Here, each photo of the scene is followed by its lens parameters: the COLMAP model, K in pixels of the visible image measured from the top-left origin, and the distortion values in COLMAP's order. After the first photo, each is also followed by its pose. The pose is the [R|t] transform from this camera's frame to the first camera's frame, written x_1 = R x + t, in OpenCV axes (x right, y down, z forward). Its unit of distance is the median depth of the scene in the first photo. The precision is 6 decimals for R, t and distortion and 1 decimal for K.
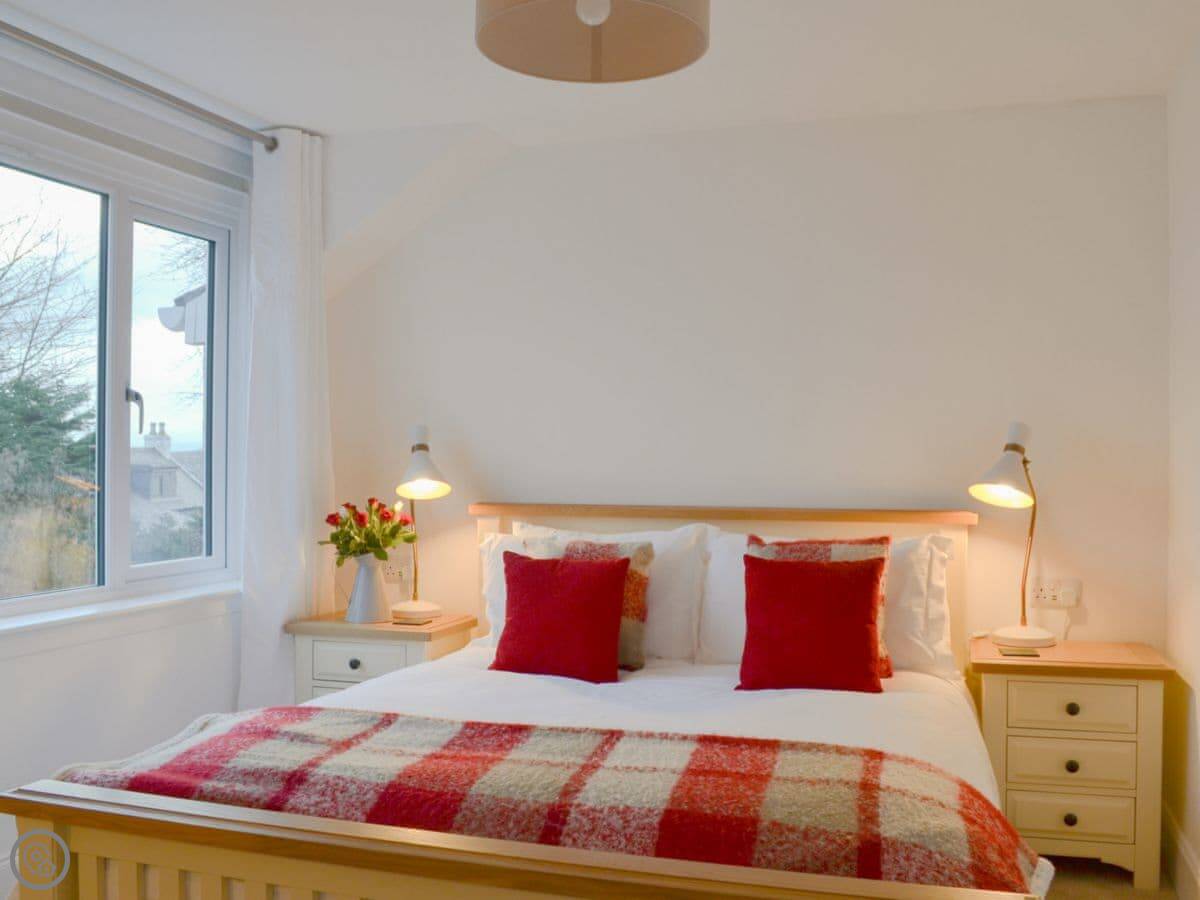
lens RADIAL K [[1163.4, 0, 600.0], [0, 1163.4, 450.0], [0, 0, 1]] dist [-0.069559, -0.006447]
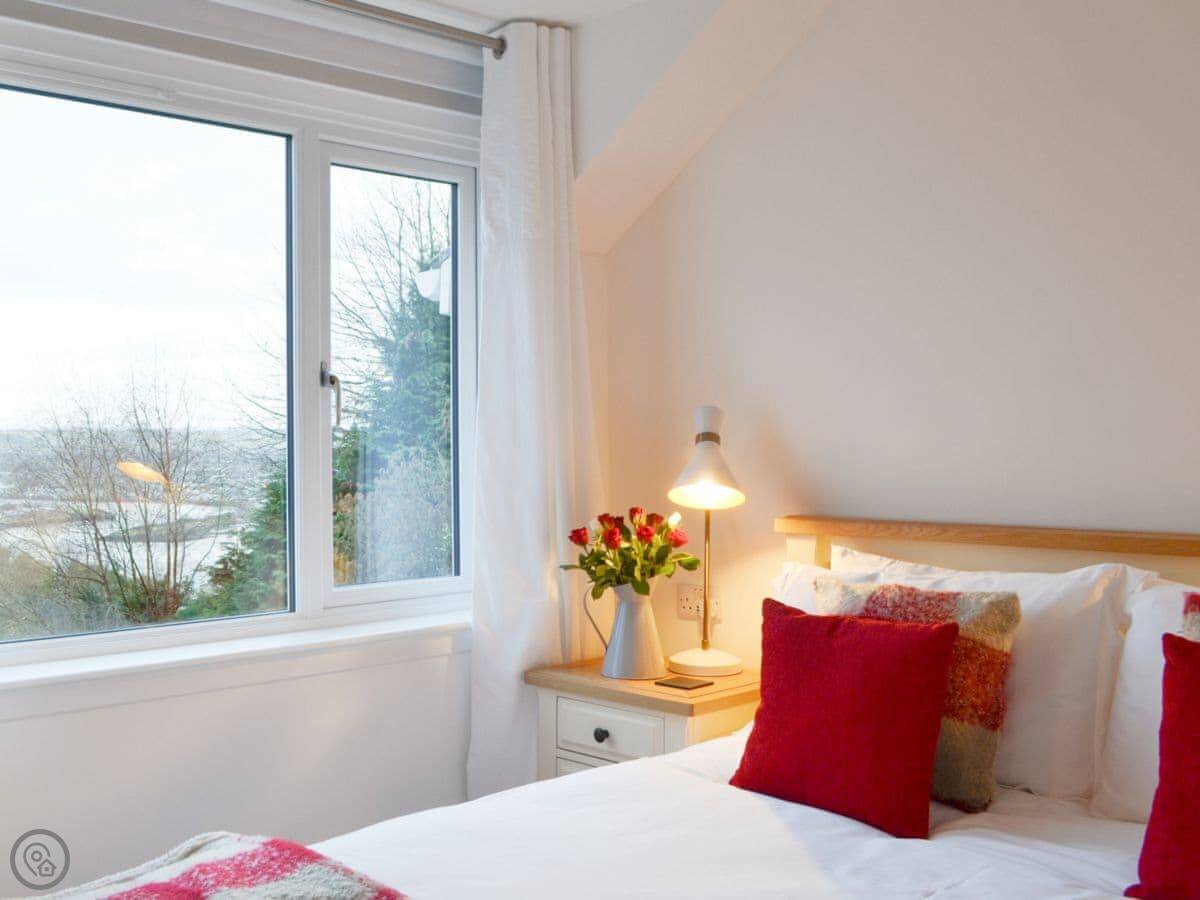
lens RADIAL K [[1008.8, 0, 709.1], [0, 1008.8, 438.6], [0, 0, 1]] dist [-0.066591, 0.001209]
pose [[0.867587, -0.011280, -0.497158, 0.163080], [0.014574, 0.999890, 0.002748, -0.003148], [0.497072, -0.009629, 0.867656, 0.483734]]
